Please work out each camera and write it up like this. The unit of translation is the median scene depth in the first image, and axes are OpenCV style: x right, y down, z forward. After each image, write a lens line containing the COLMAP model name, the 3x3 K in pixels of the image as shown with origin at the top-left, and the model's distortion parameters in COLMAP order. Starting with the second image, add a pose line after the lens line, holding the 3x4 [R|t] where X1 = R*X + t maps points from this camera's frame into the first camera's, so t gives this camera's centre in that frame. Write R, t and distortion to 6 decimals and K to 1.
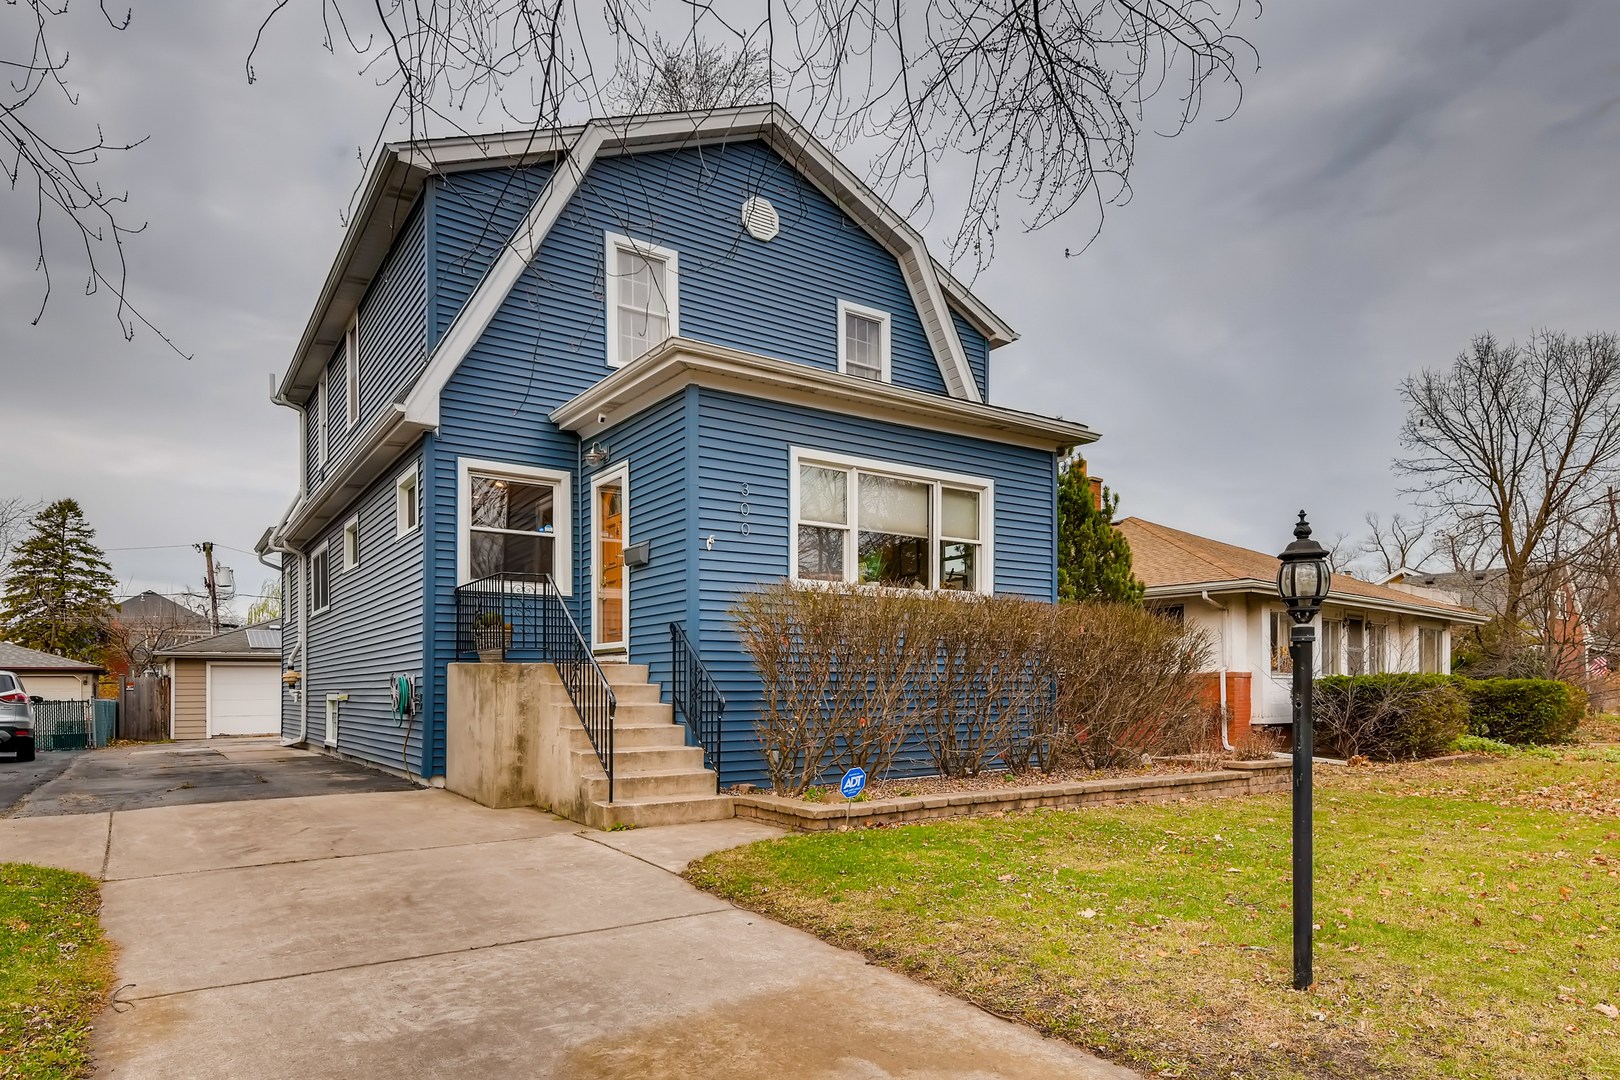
lens RADIAL K [[905.0, 0, 808.5], [0, 905.0, 546.5], [0, 0, 1]] dist [0.020894, 0.000197]
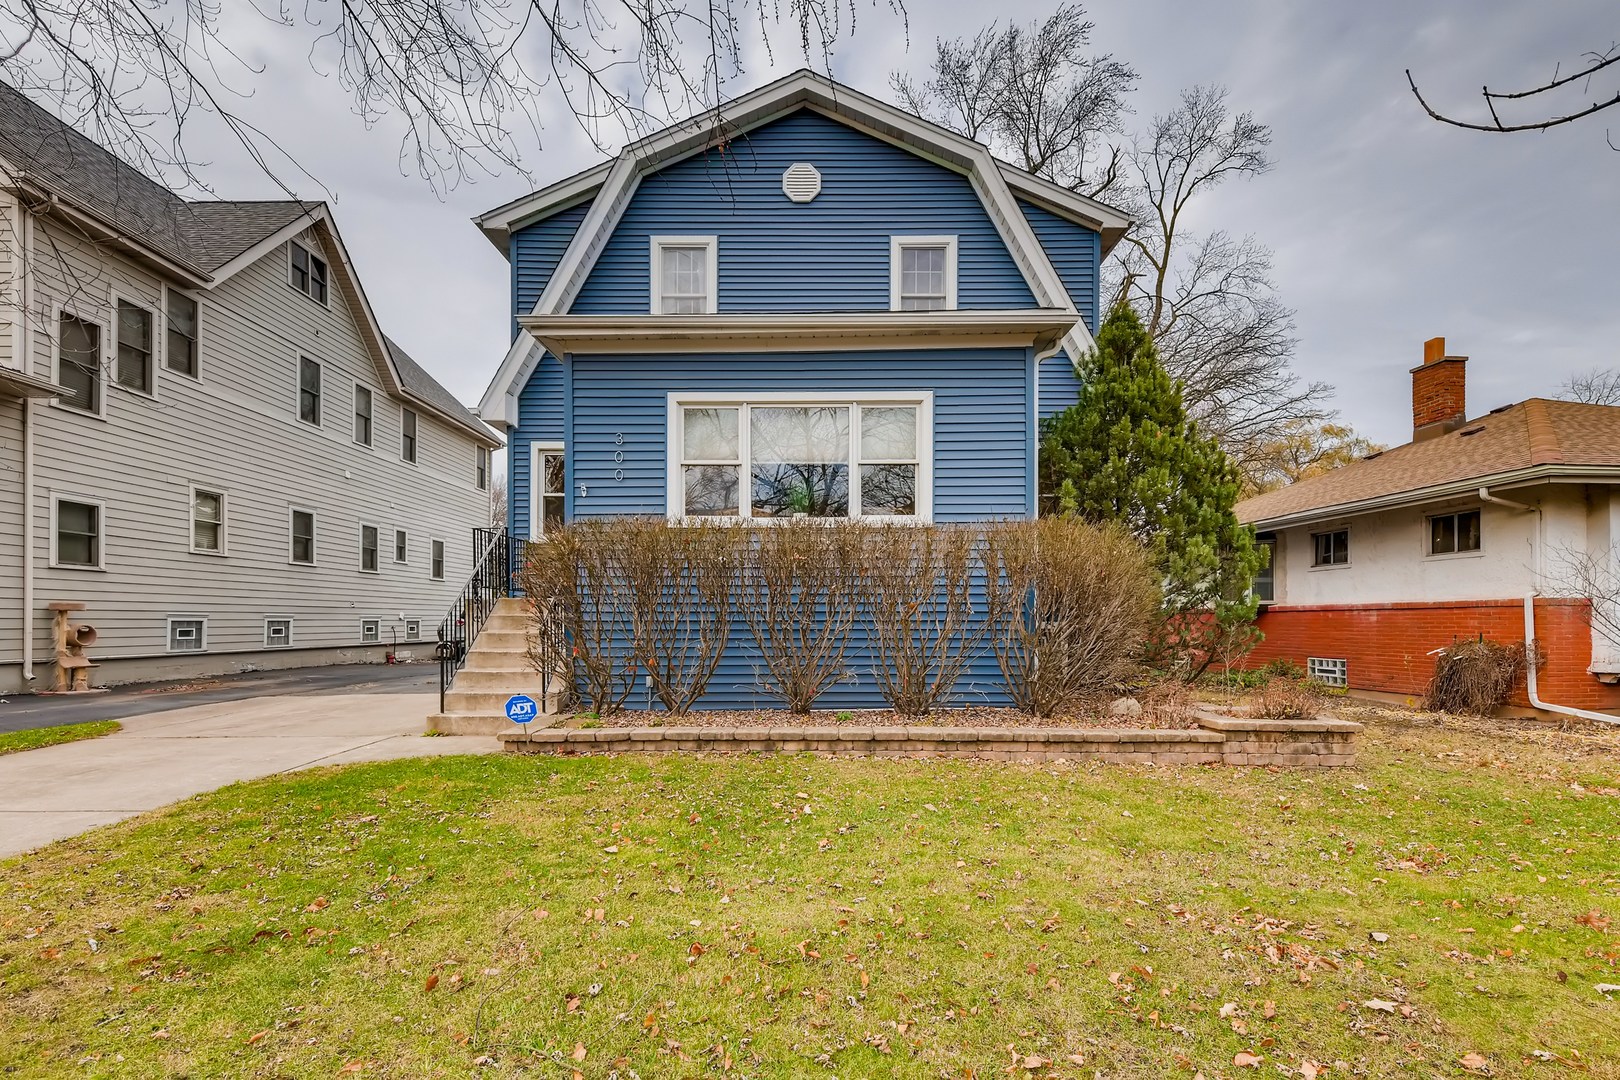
lens RADIAL K [[755.4, 0, 810.3], [0, 755.4, 516.9], [0, 0, 1]] dist [0.032377, -0.015107]
pose [[0.828356, -0.073070, -0.555416, 0.517070], [0.084851, 0.996383, -0.004536, 0.045630], [0.553739, -0.043370, 0.831560, 0.293713]]
